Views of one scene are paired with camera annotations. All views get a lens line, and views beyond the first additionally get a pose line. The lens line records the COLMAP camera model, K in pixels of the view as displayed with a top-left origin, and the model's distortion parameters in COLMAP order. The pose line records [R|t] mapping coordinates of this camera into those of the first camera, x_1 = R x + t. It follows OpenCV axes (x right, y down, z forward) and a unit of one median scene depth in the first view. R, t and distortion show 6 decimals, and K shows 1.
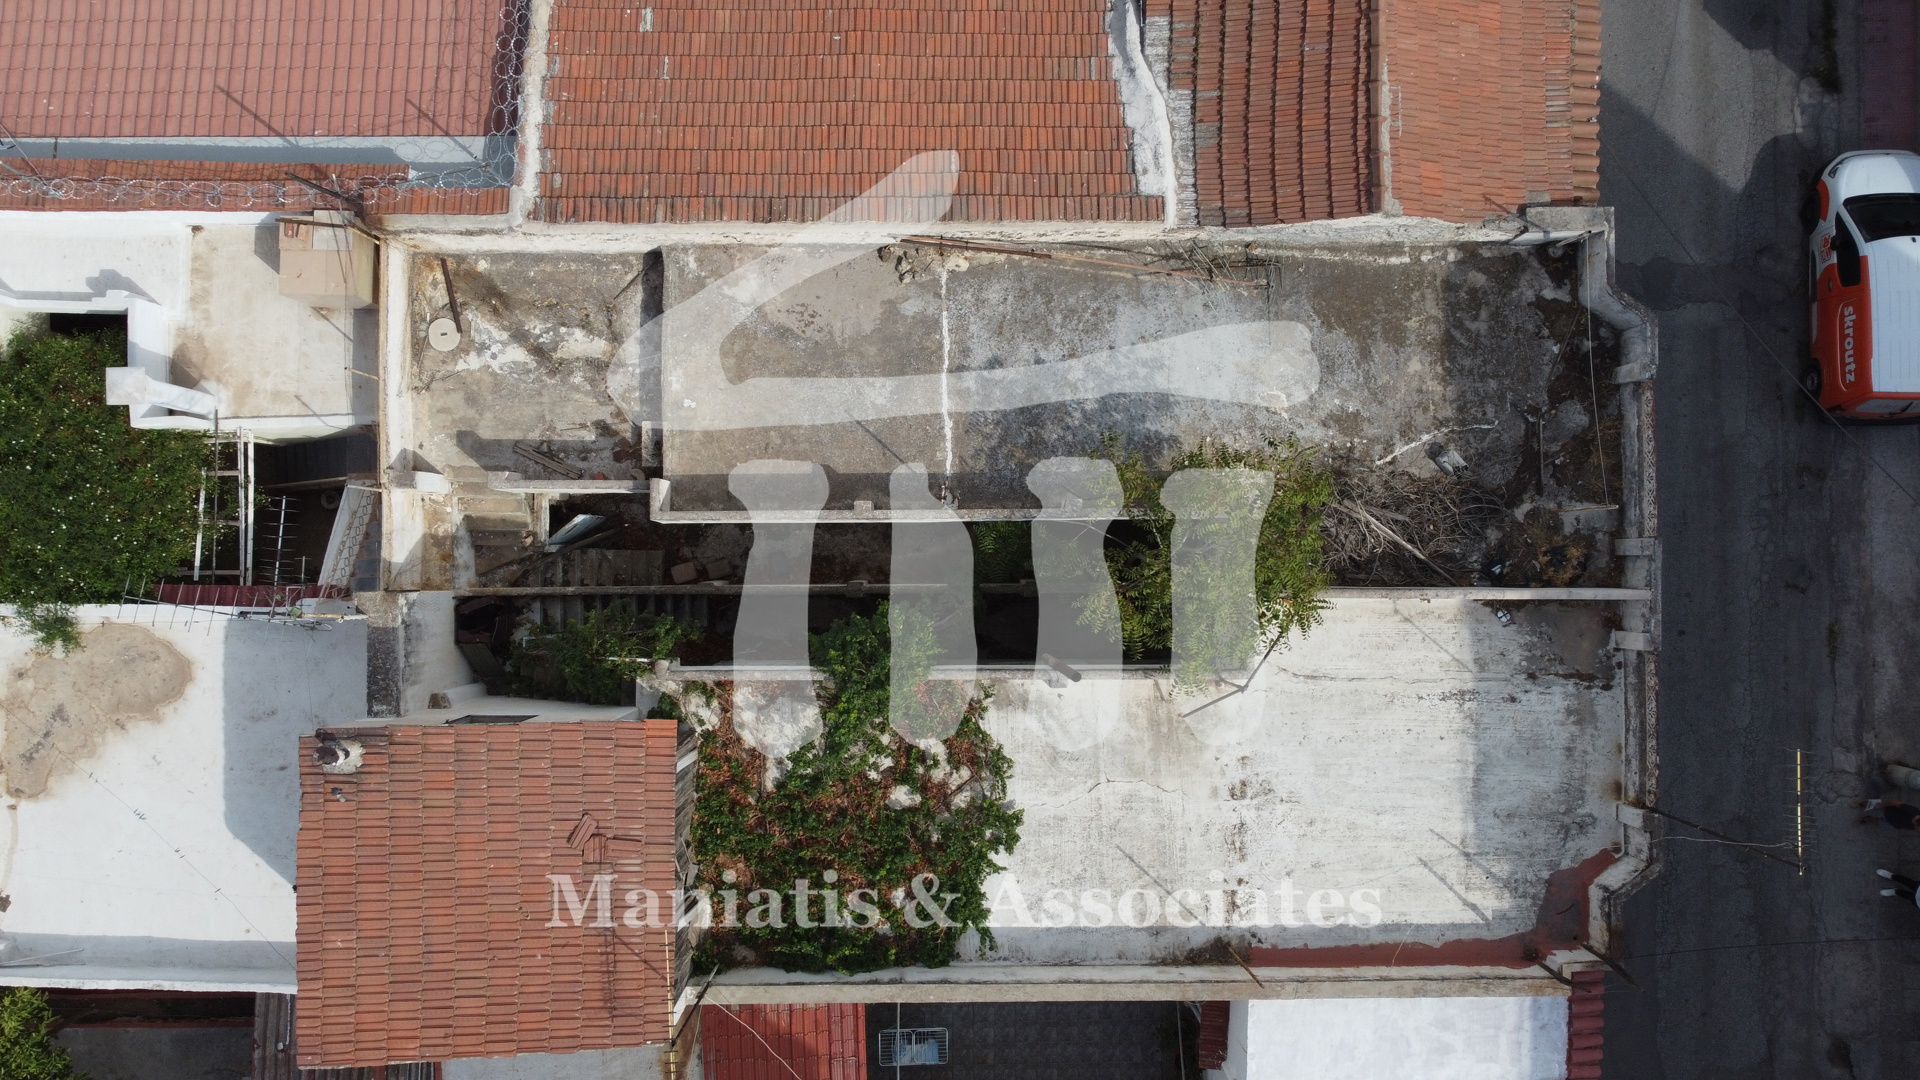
lens RADIAL K [[1447.9, 0, 952.2], [0, 1447.9, 542.1], [0, 0, 1]] dist [-0.002164, 0.000897]
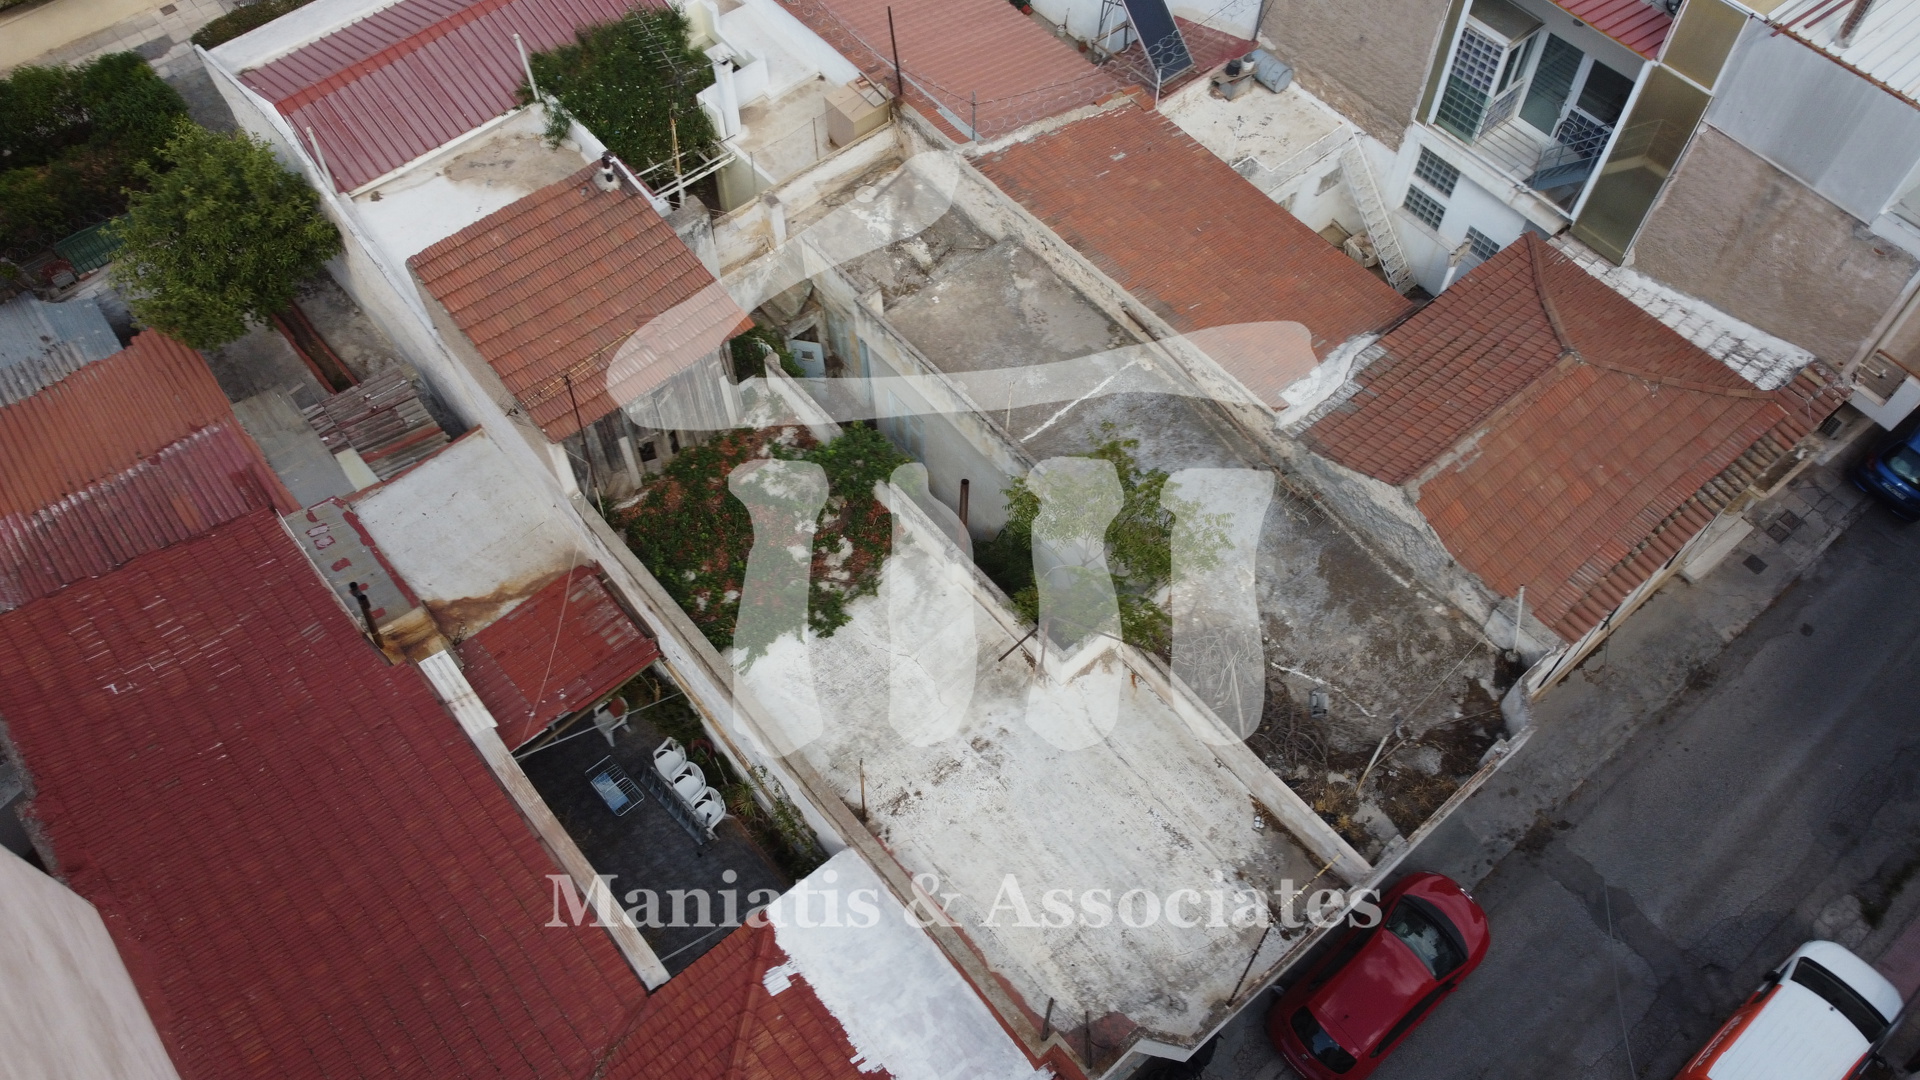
lens RADIAL K [[1447.9, 0, 959.0], [0, 1447.9, 543.3], [0, 0, 1]] dist [-0.002164, 0.000897]
pose [[0.640819, 0.639467, -0.424775, 0.566492], [-0.767492, 0.546288, -0.335449, 0.477305], [0.017541, 0.540973, 0.840857, -0.034835]]
